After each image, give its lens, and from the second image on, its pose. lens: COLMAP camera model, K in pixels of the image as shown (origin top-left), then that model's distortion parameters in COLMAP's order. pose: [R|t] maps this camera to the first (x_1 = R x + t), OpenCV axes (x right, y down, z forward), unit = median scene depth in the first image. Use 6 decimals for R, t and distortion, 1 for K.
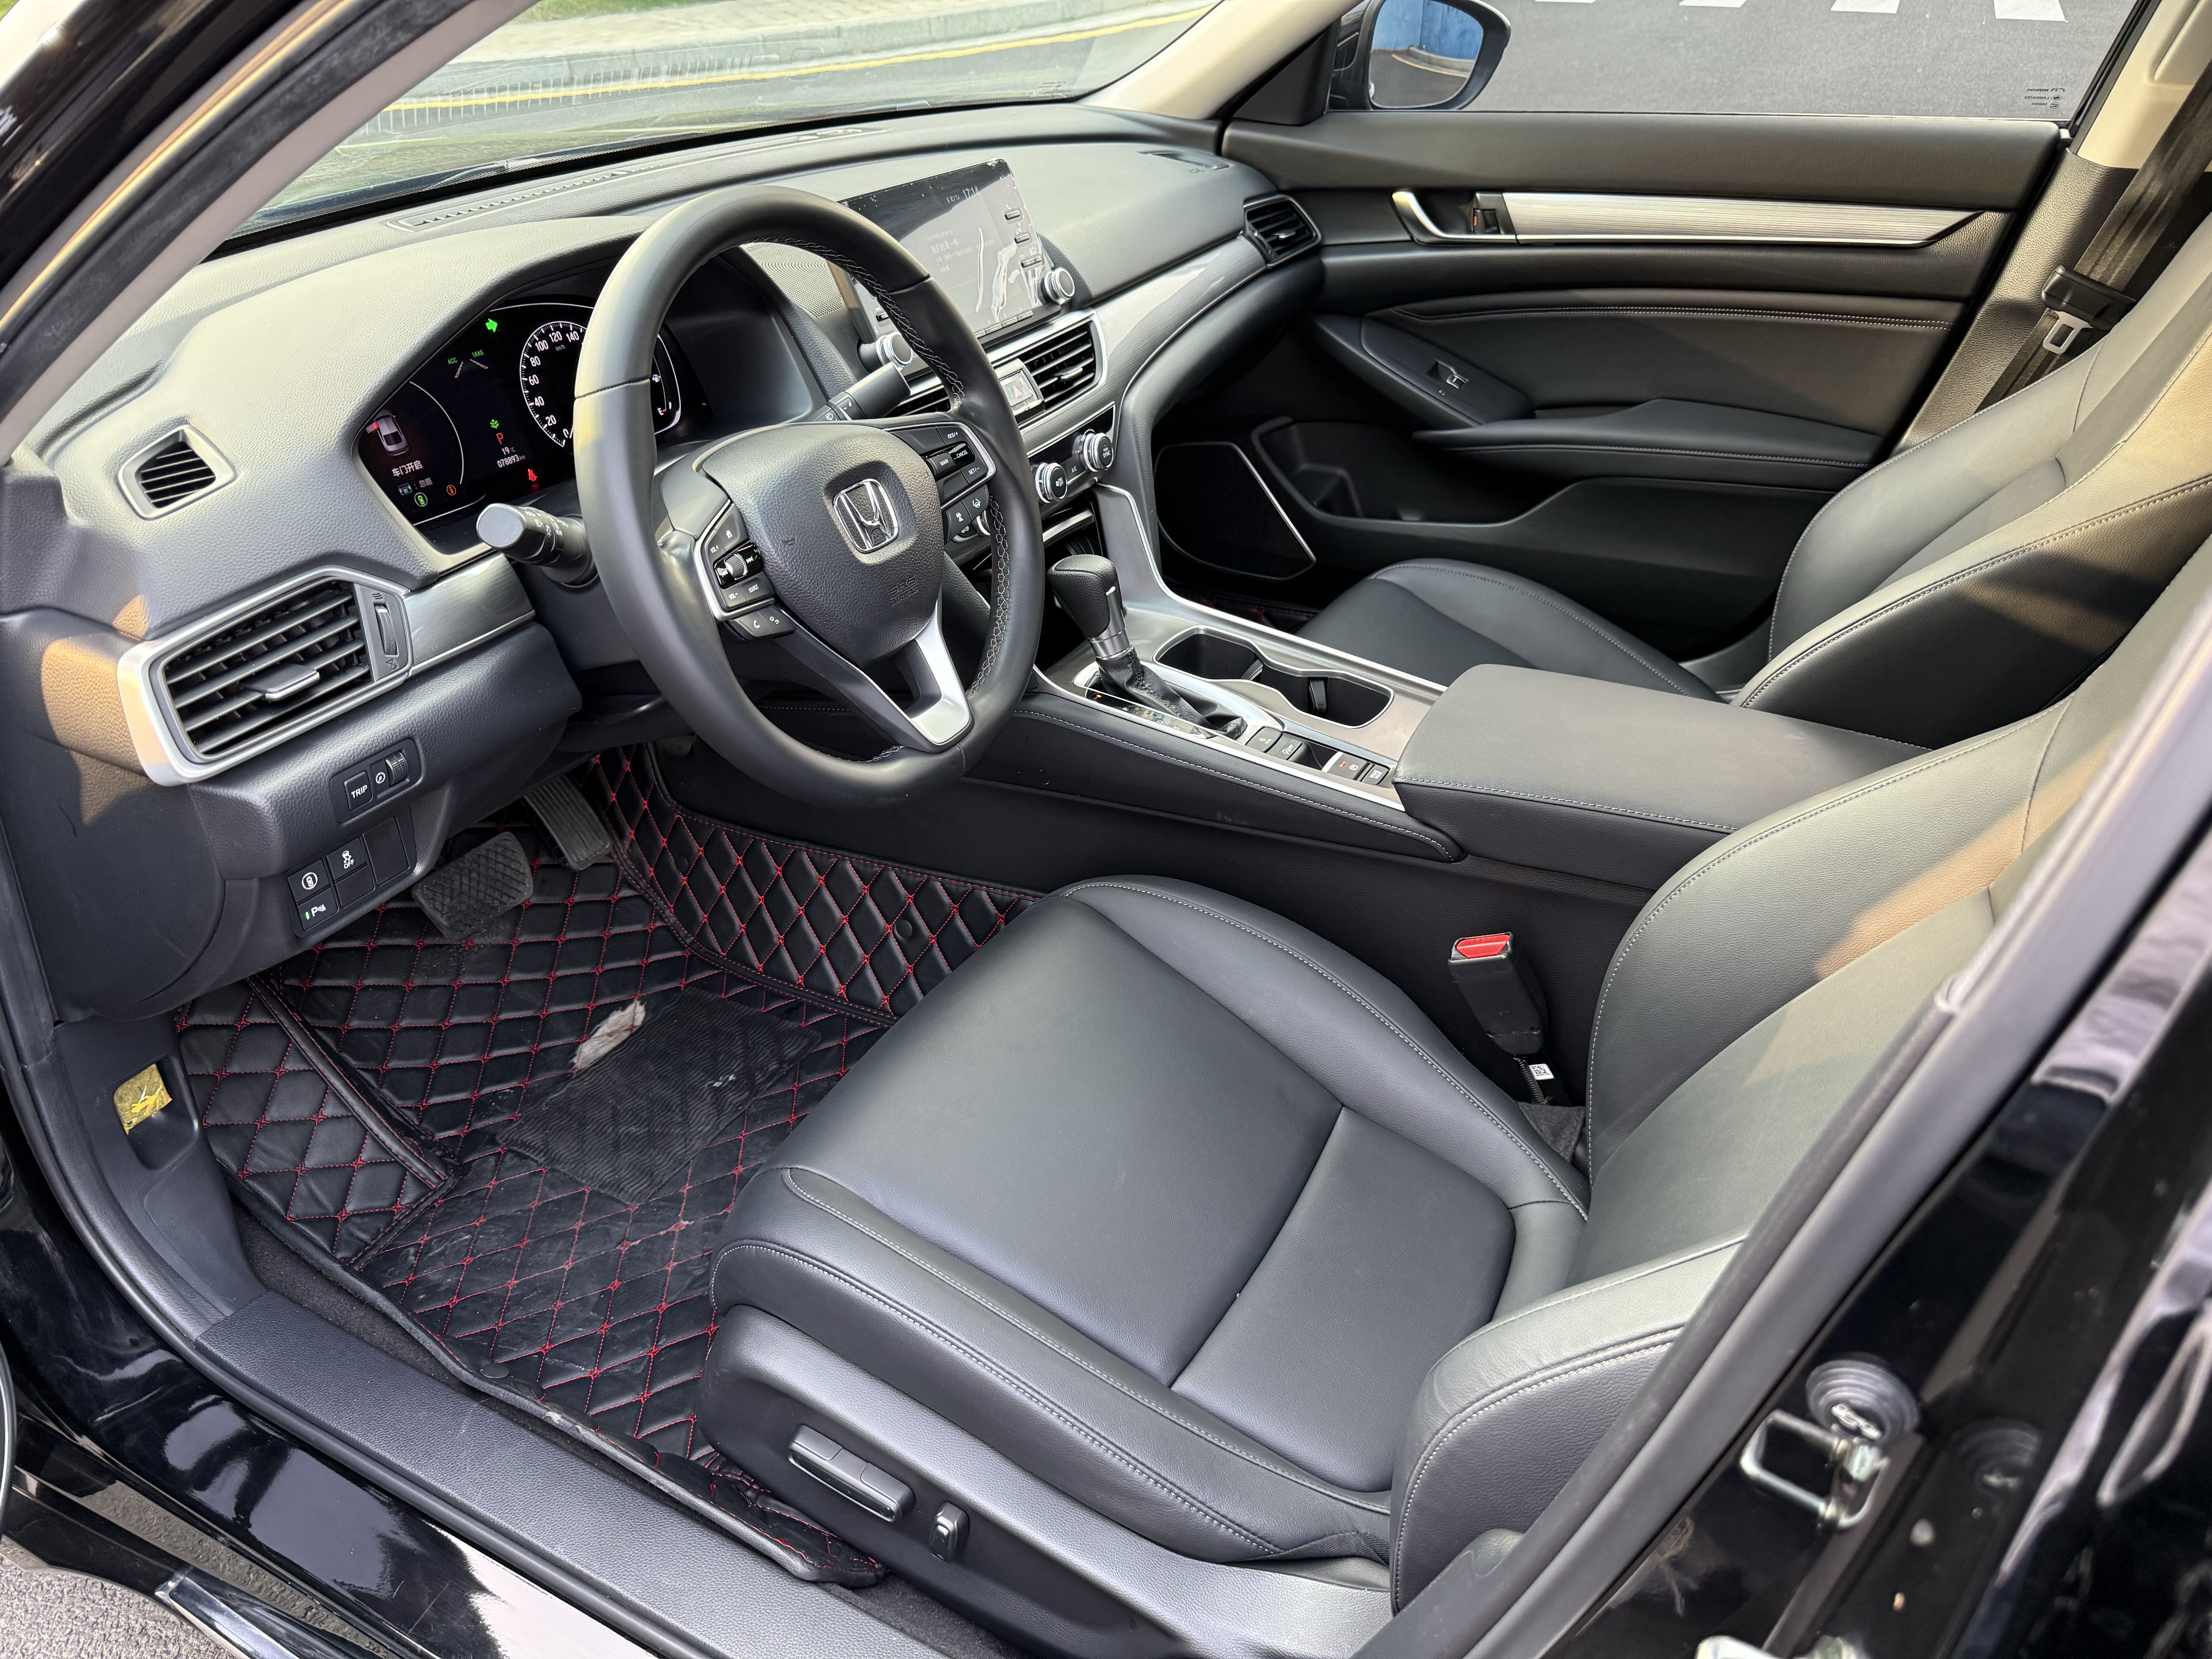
lens RADIAL K [[1542.3, 0, 1102.2], [0, 1542.3, 828.7], [0, 0, 1]] dist [0.027884, -0.002629]
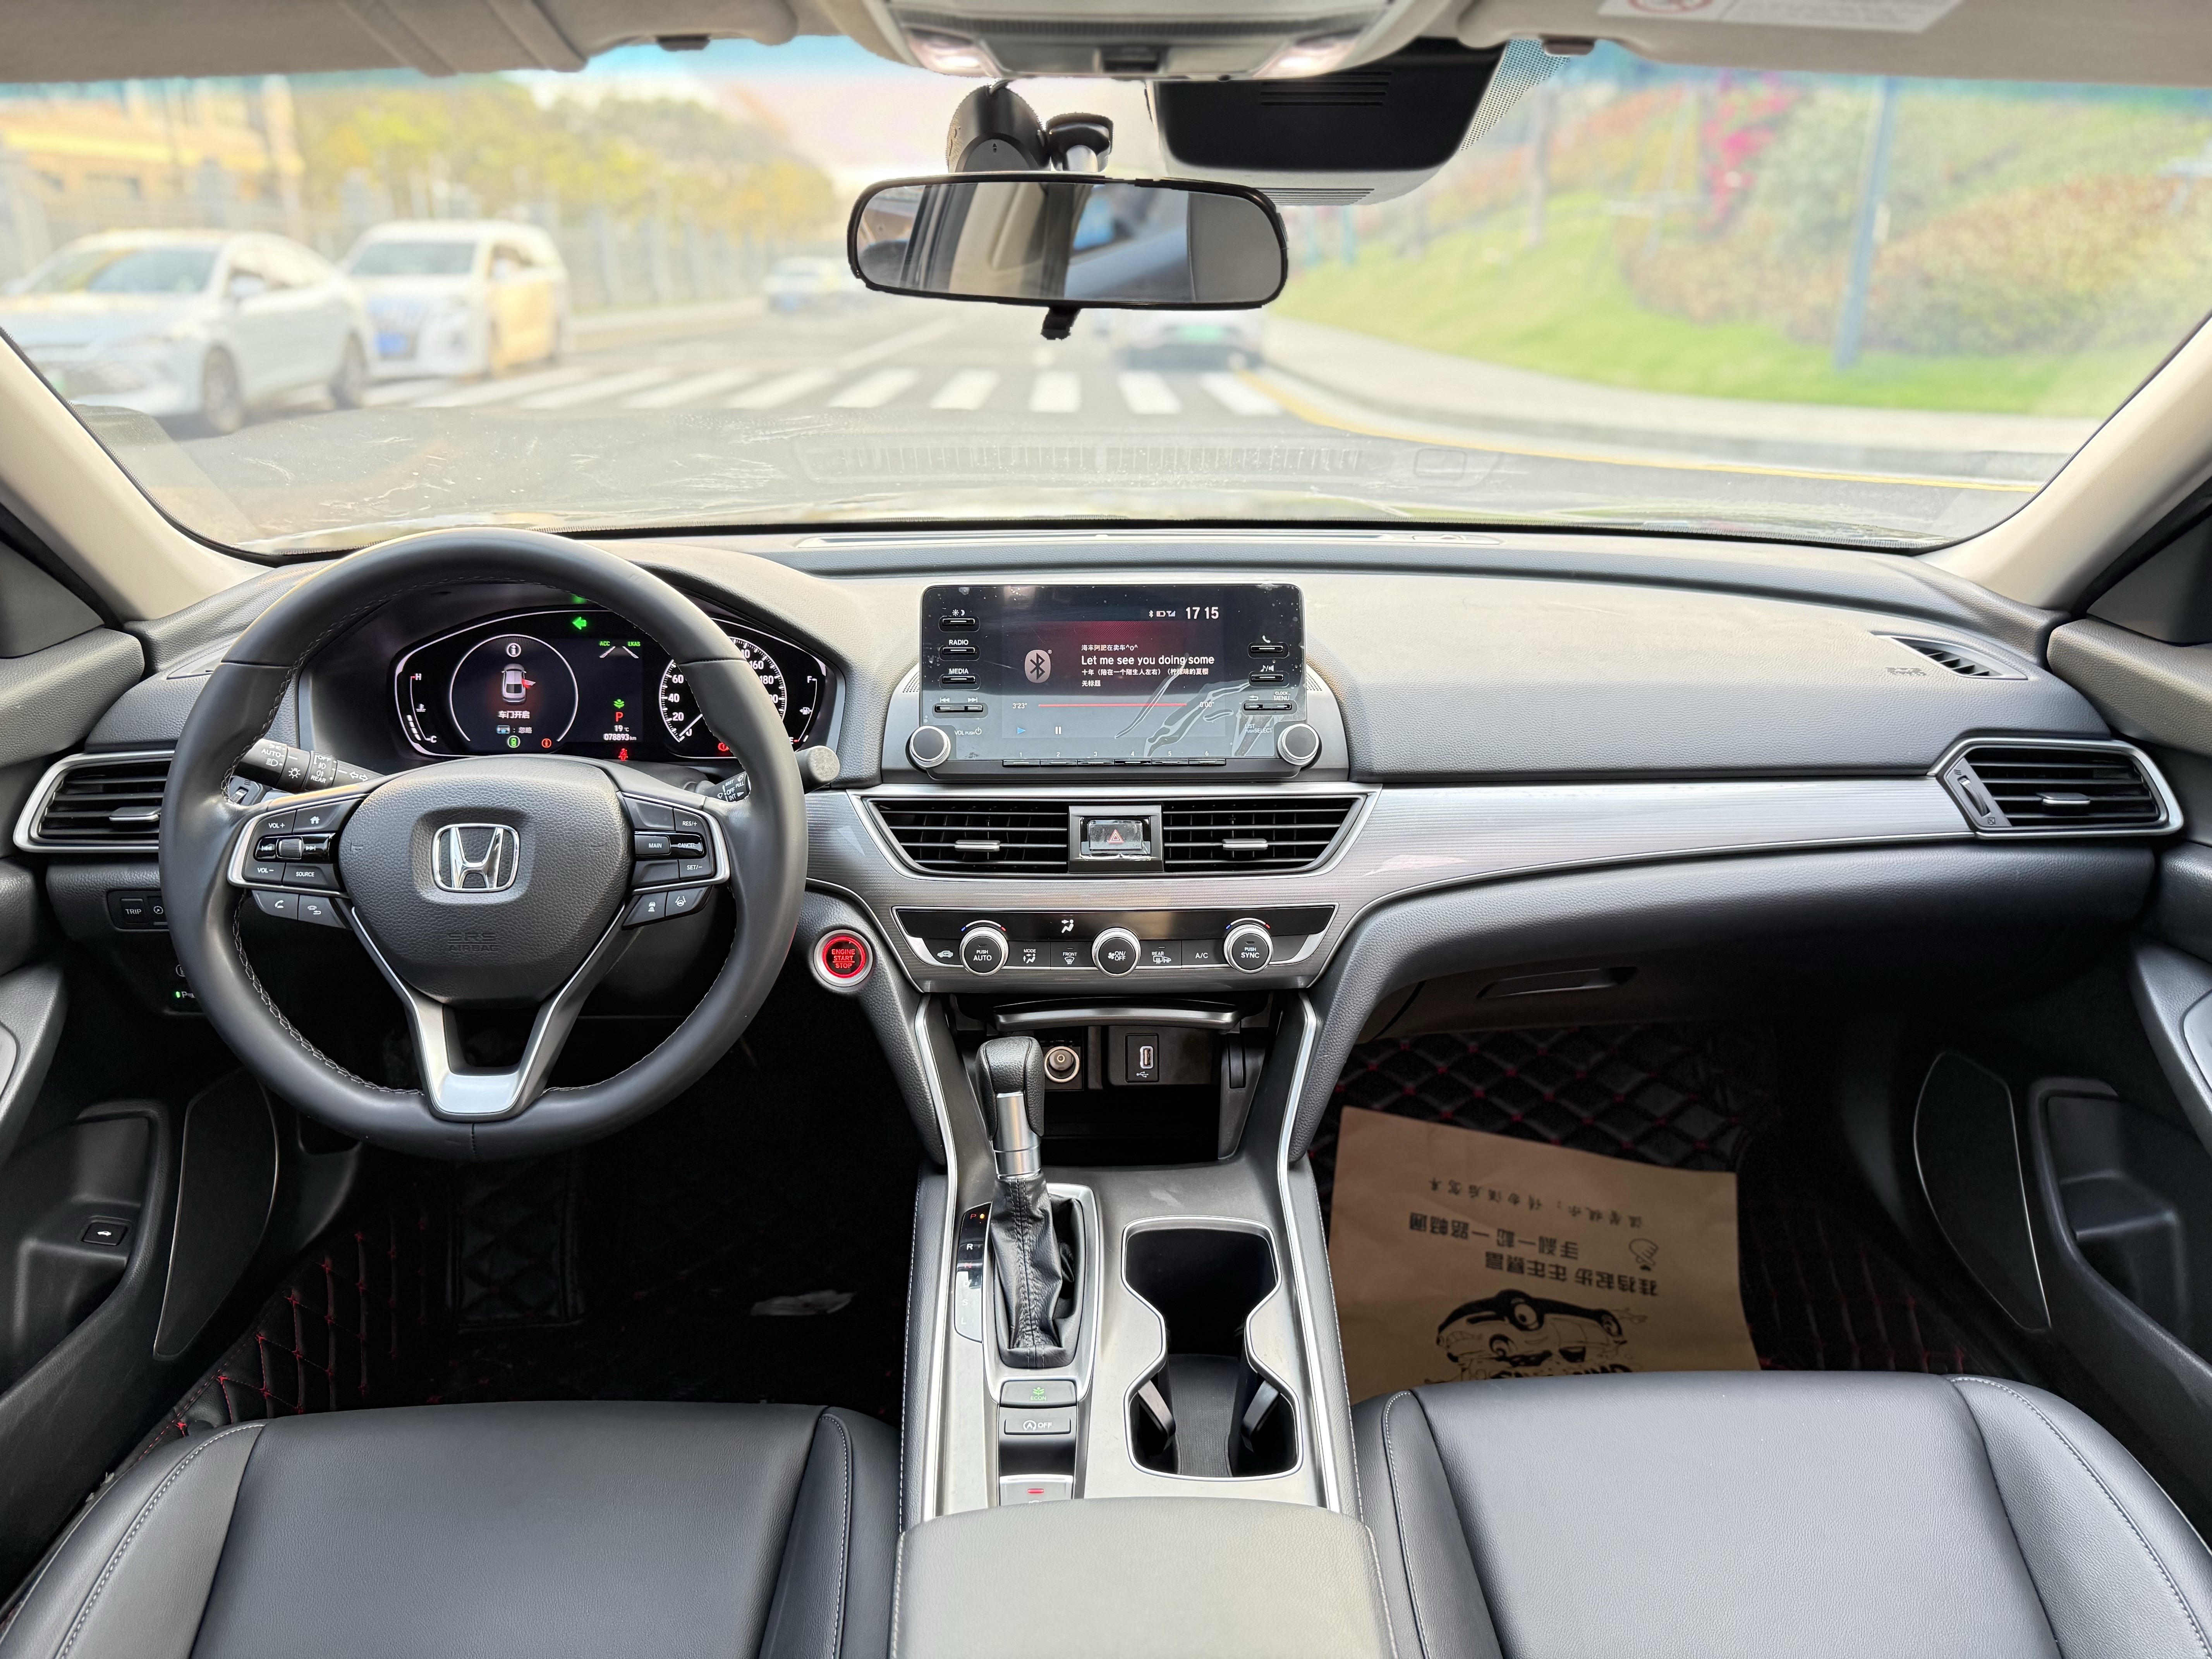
lens RADIAL K [[1542.3, 0, 1107.0], [0, 1542.3, 844.1], [0, 0, 1]] dist [0.027884, -0.002629]
pose [[0.503719, 0.299916, -0.810134, 0.575415], [-0.456059, 0.888787, 0.045469, -0.304764], [0.733674, 0.346565, 0.584479, 0.511059]]
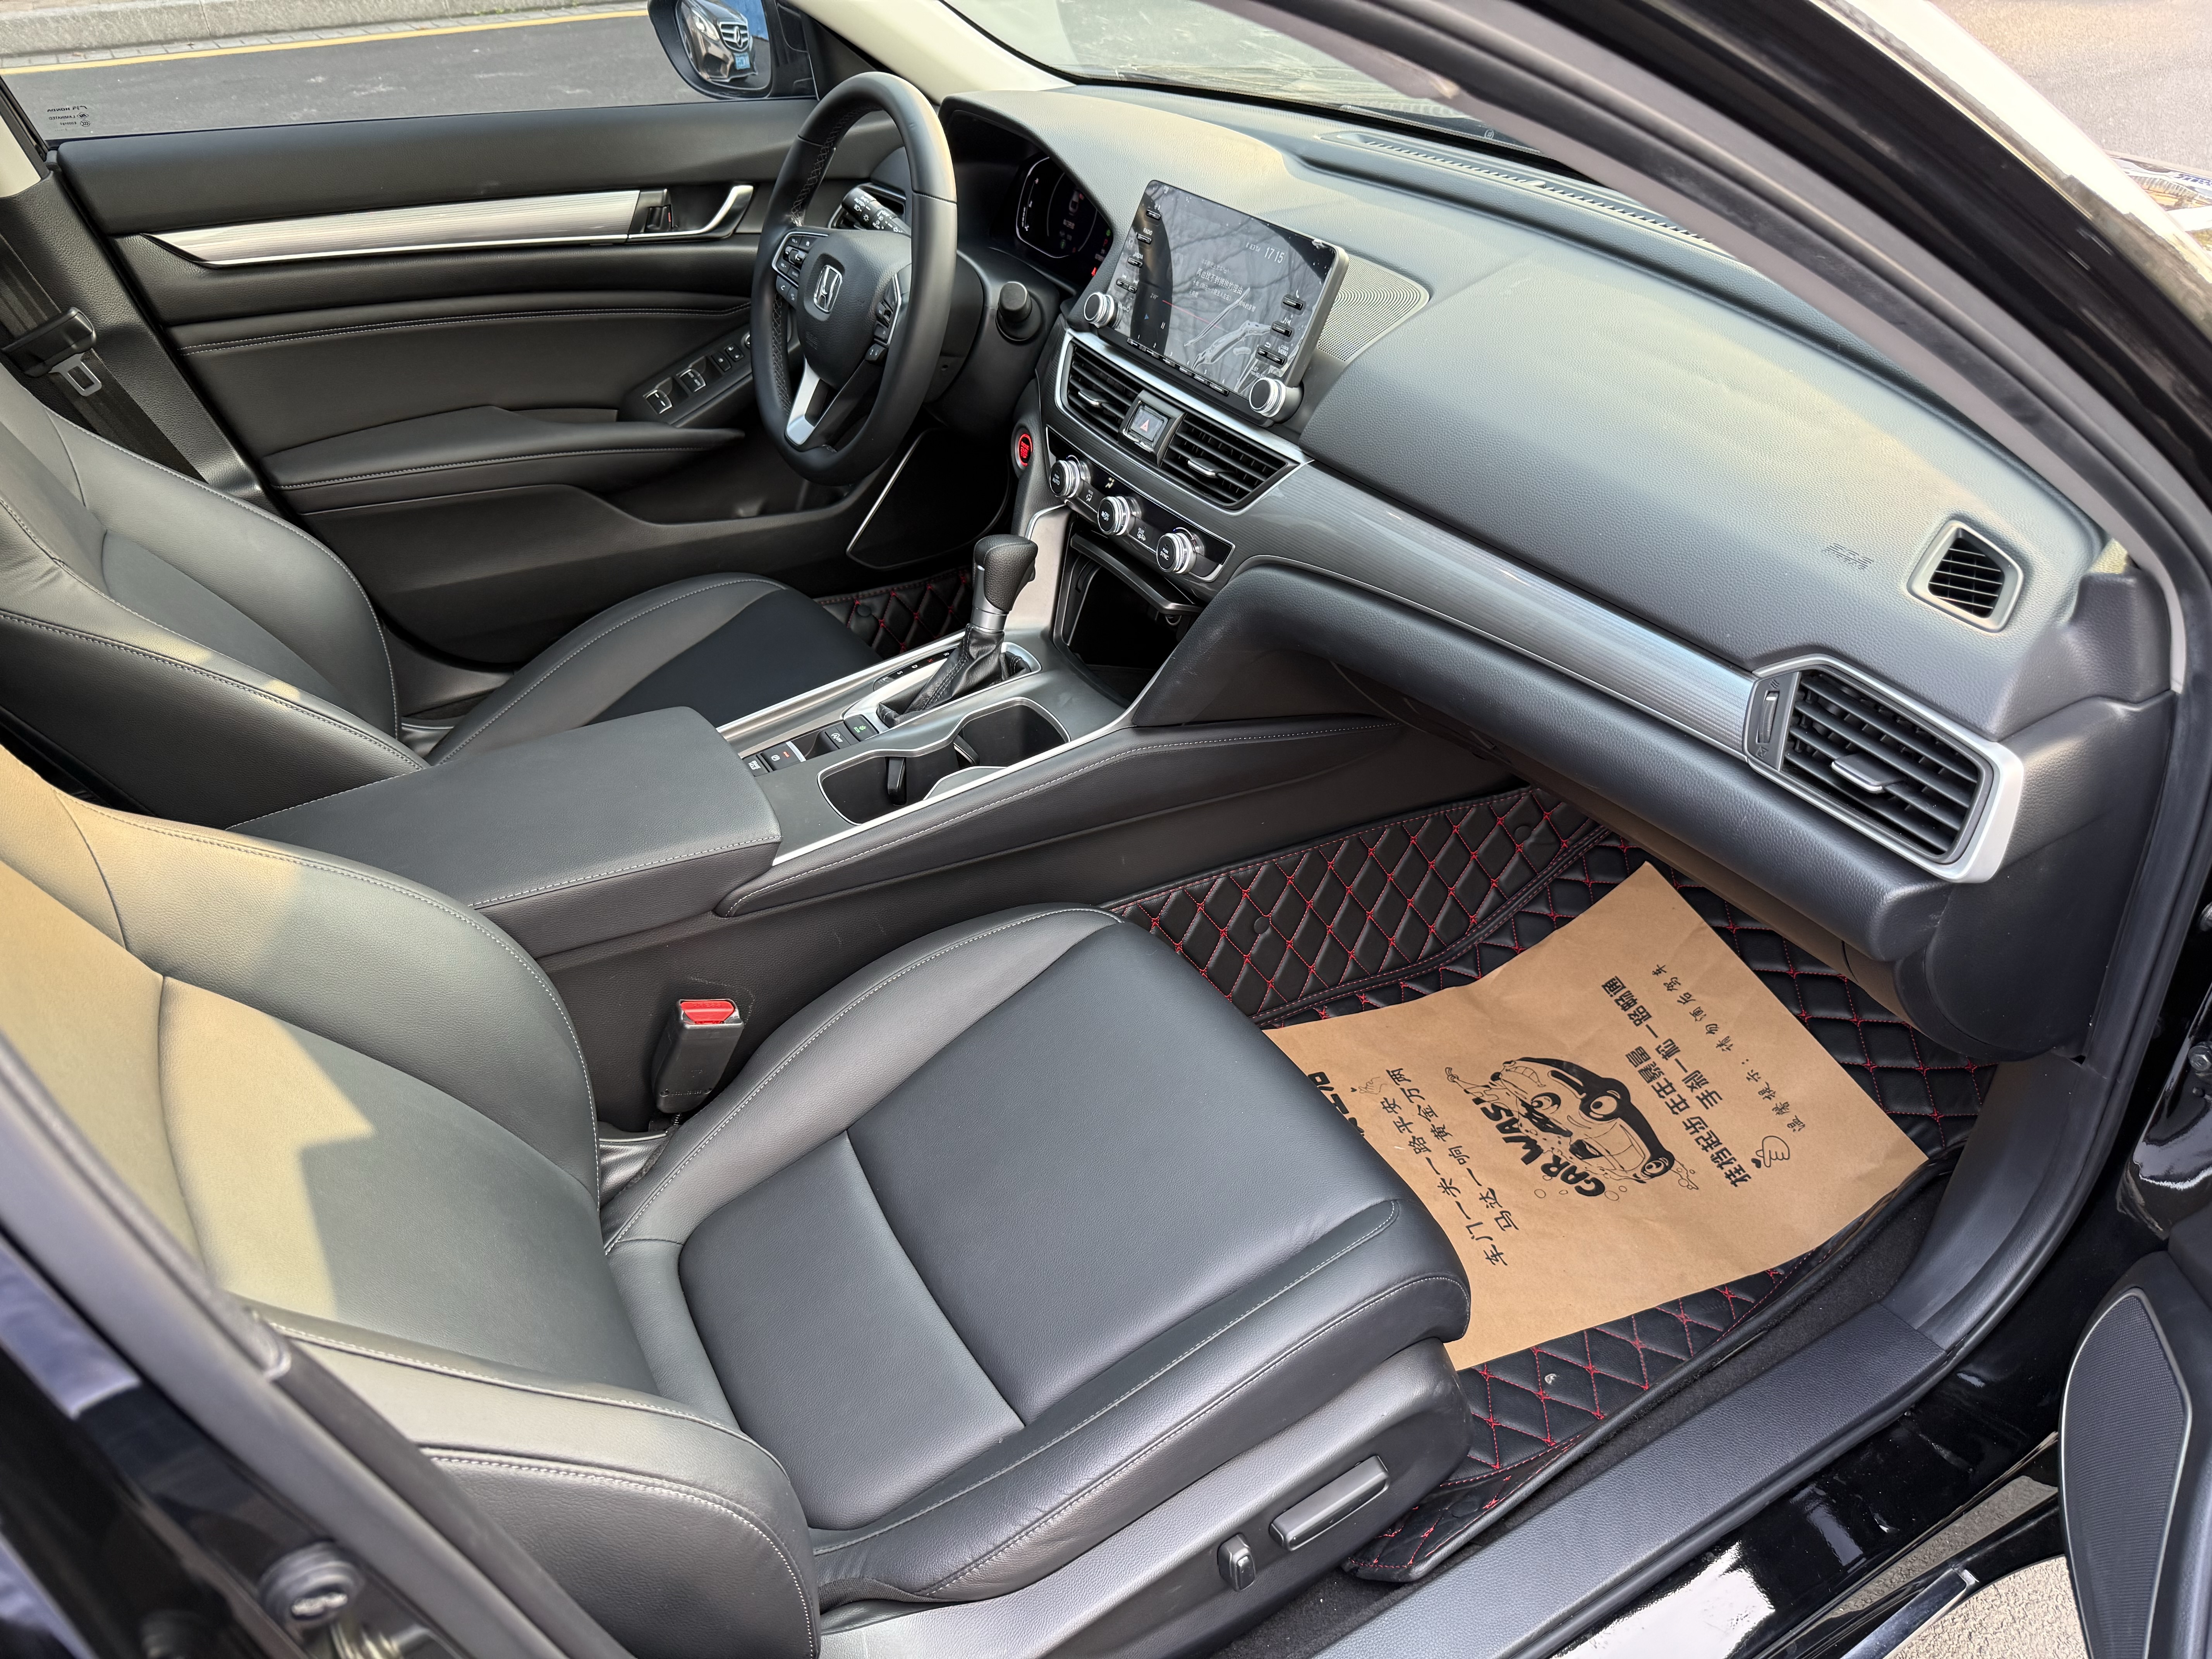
lens RADIAL K [[1542.3, 0, 1091.6], [0, 1542.3, 833.4], [0, 0, 1]] dist [0.027884, -0.002629]
pose [[-0.489011, 0.510833, -0.707049, 0.779753], [-0.459795, 0.537865, 0.706604, -0.805815], [0.741254, 0.670635, -0.028144, 1.142192]]
